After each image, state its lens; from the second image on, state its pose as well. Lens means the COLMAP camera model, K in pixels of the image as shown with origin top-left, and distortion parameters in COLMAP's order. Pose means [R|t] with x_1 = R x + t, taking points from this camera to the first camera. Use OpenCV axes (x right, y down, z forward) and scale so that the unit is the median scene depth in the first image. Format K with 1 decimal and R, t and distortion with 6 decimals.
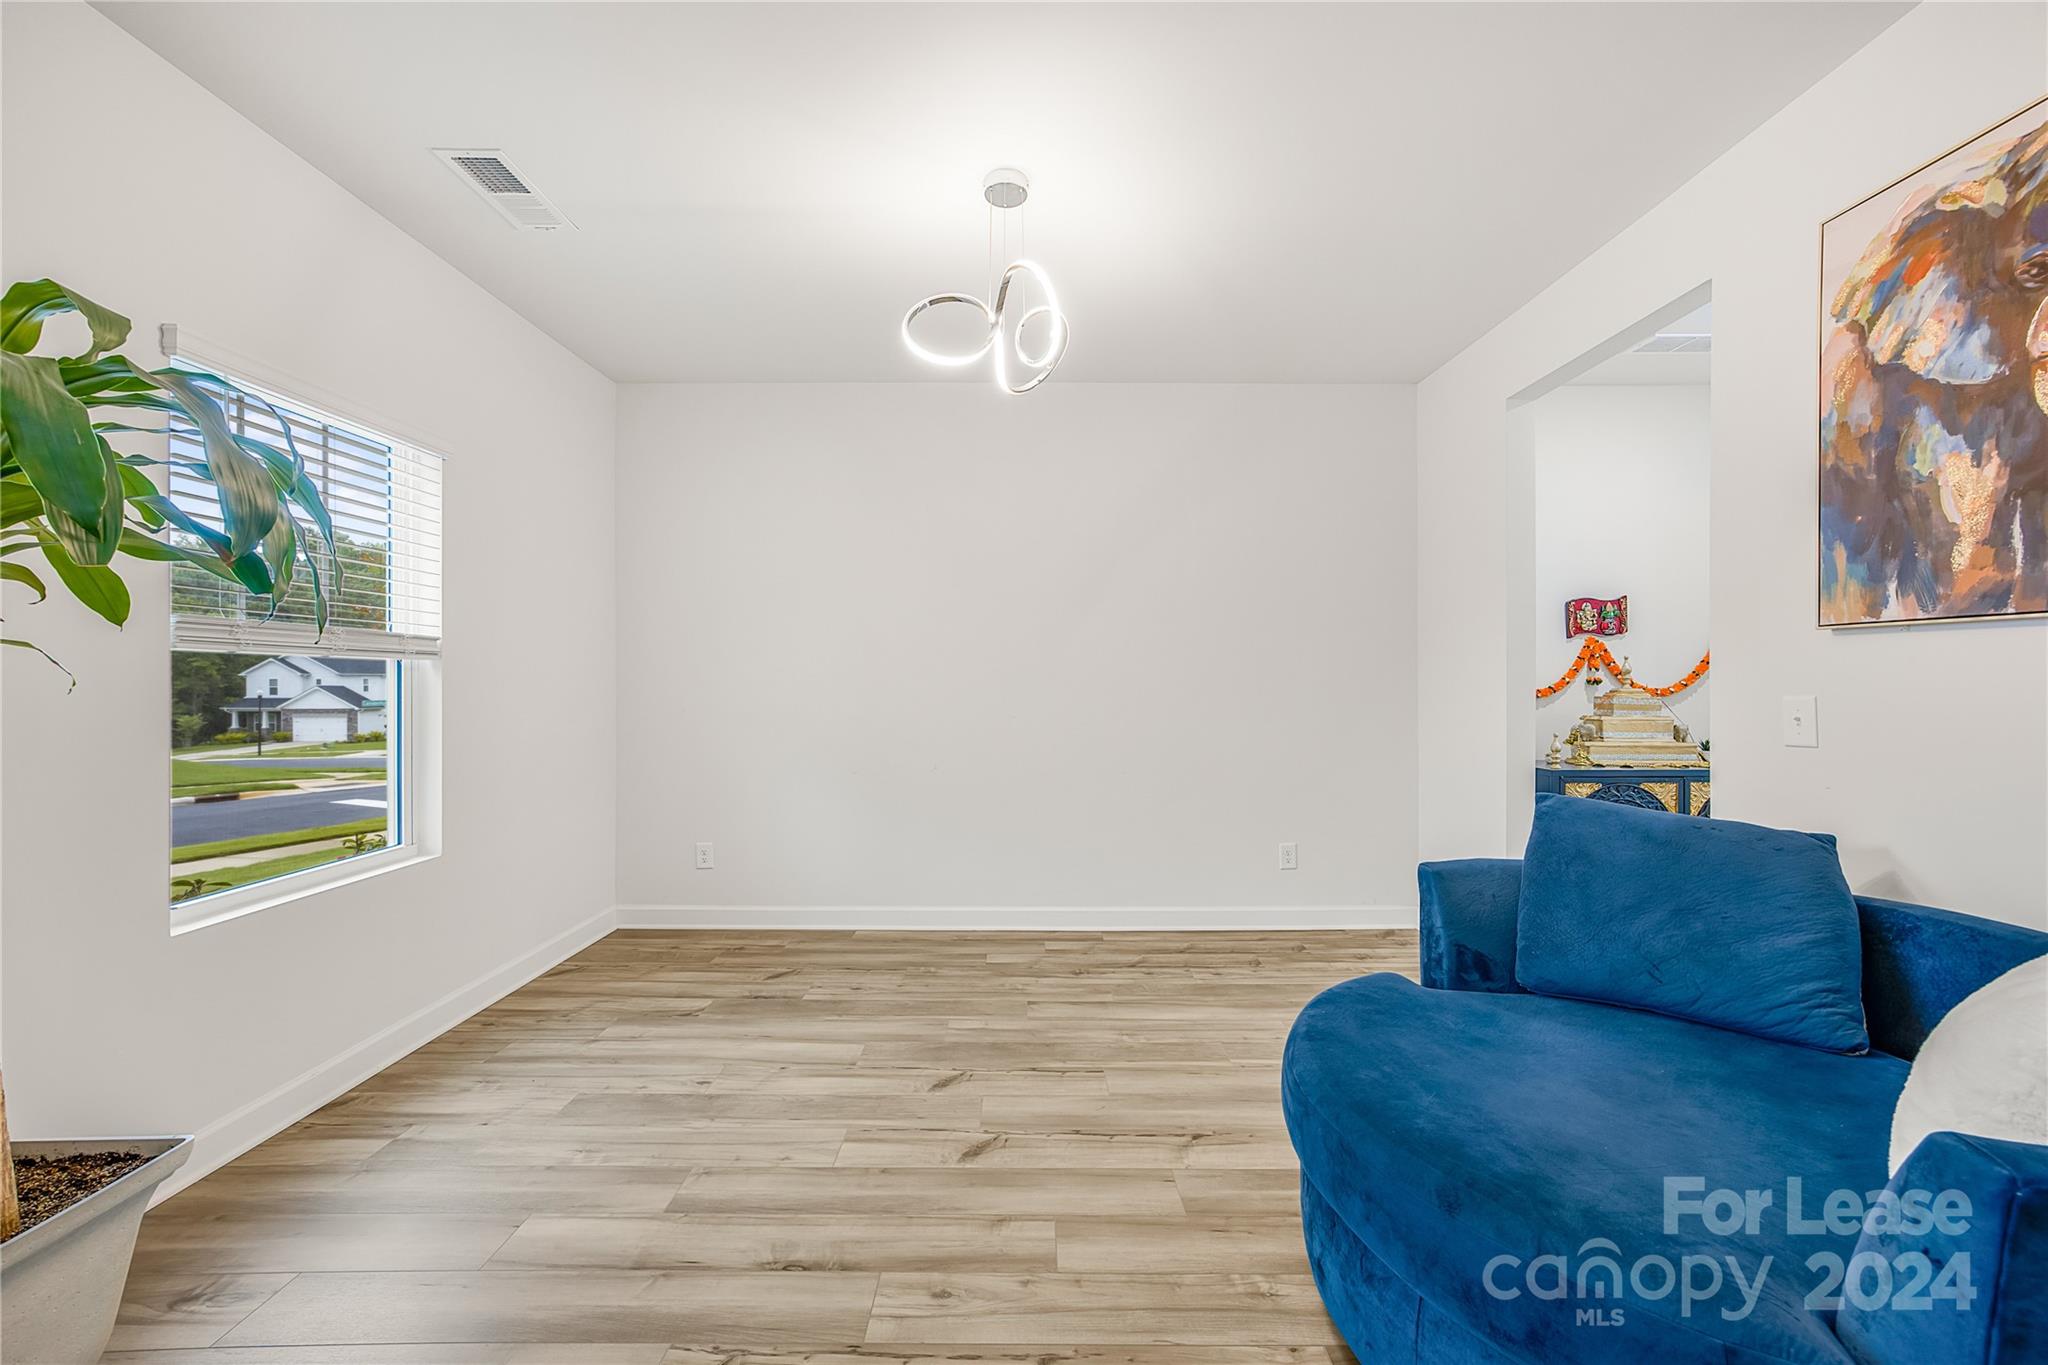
lens RADIAL K [[782.0, 0, 1024.9], [0, 782.0, 681.6], [0, 0, 1]] dist [-0.030873, 0.014004]
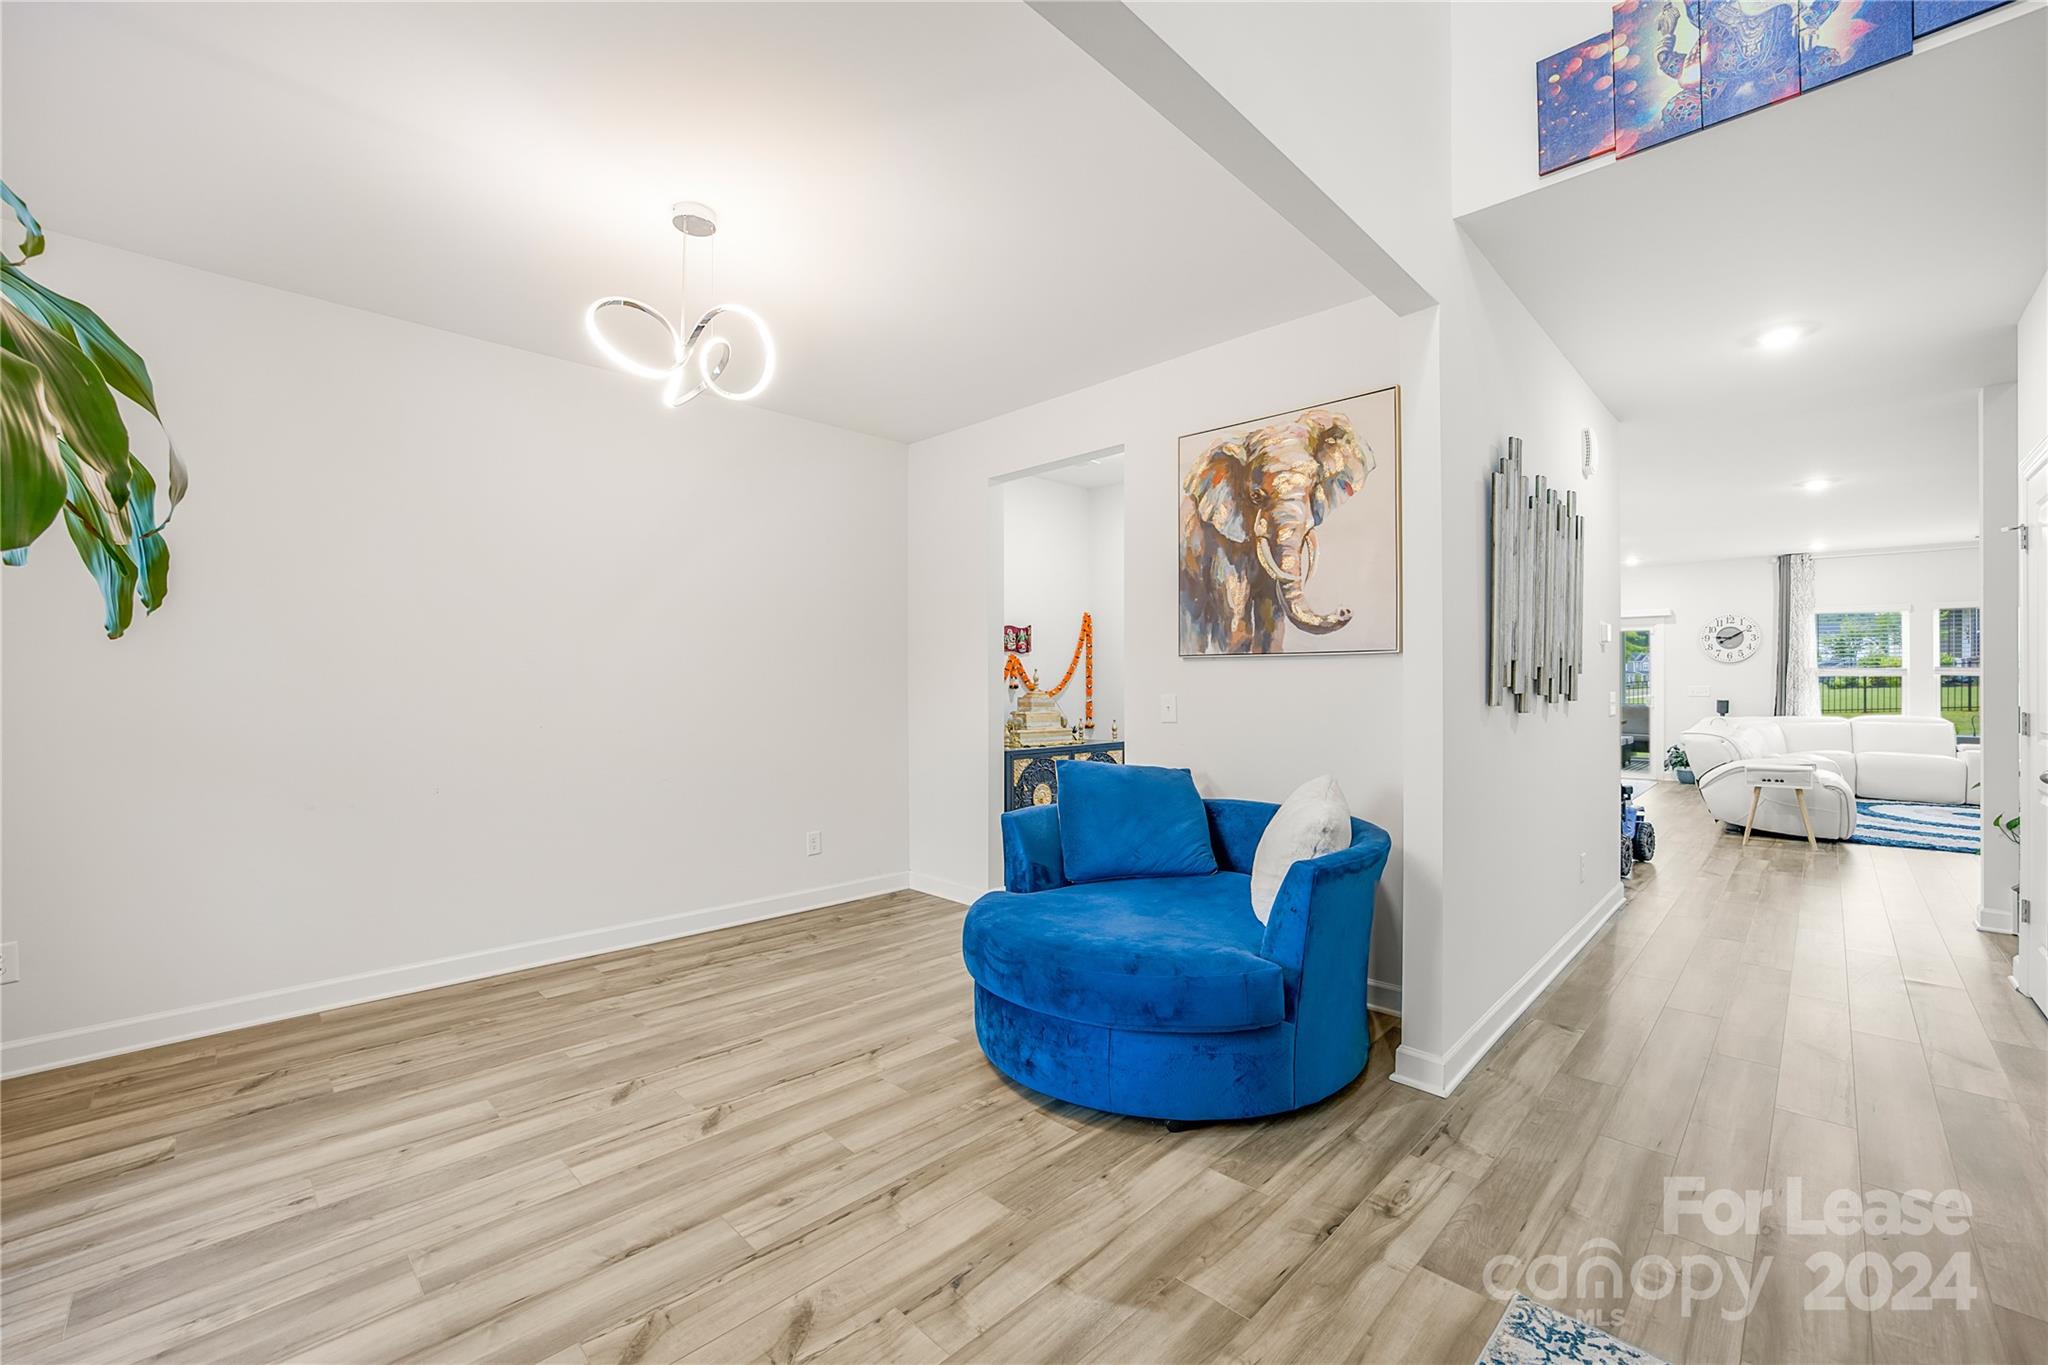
lens RADIAL K [[840.6, 0, 1037.3], [0, 840.6, 688.1], [0, 0, 1]] dist [-0.058240, 0.018010]
pose [[0.693297, -0.003577, 0.720643, -0.585394], [0.003069, 0.999993, 0.002011, -0.000940], [-0.720645, 0.000817, 0.693304, -0.125956]]
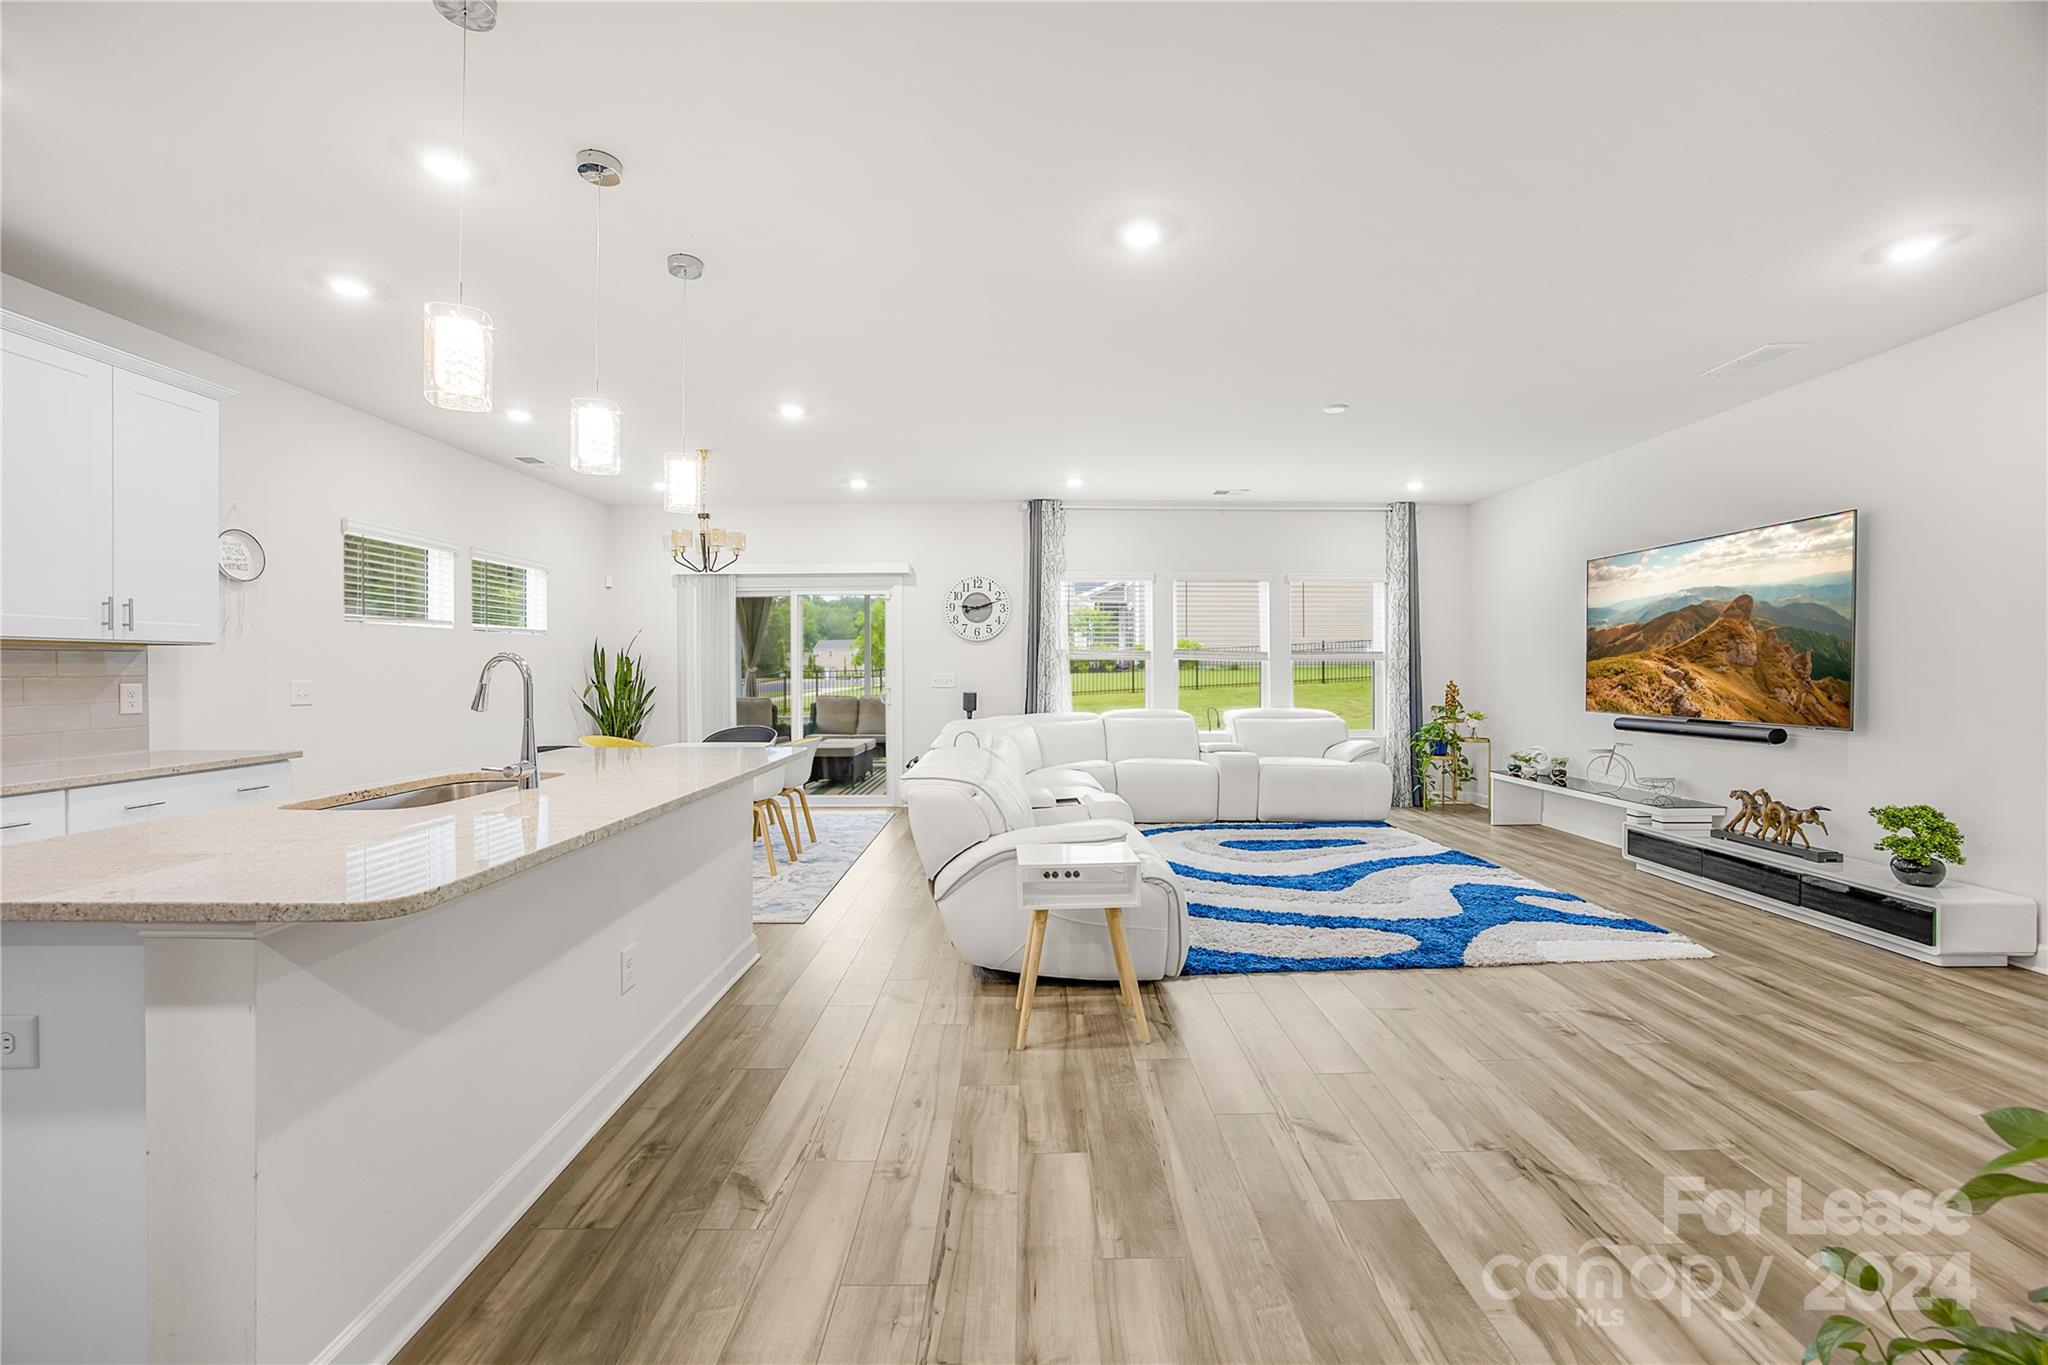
lens RADIAL K [[824.9, 0, 1024.8], [0, 824.9, 666.6], [0, 0, 1]] dist [-0.045778, 0.016769]
pose [[-0.008637, 0.003275, 0.999957, 2.061368], [0.004910, 0.999983, -0.003232, -0.006805], [-0.999951, 0.004882, -0.008653, 0.074789]]
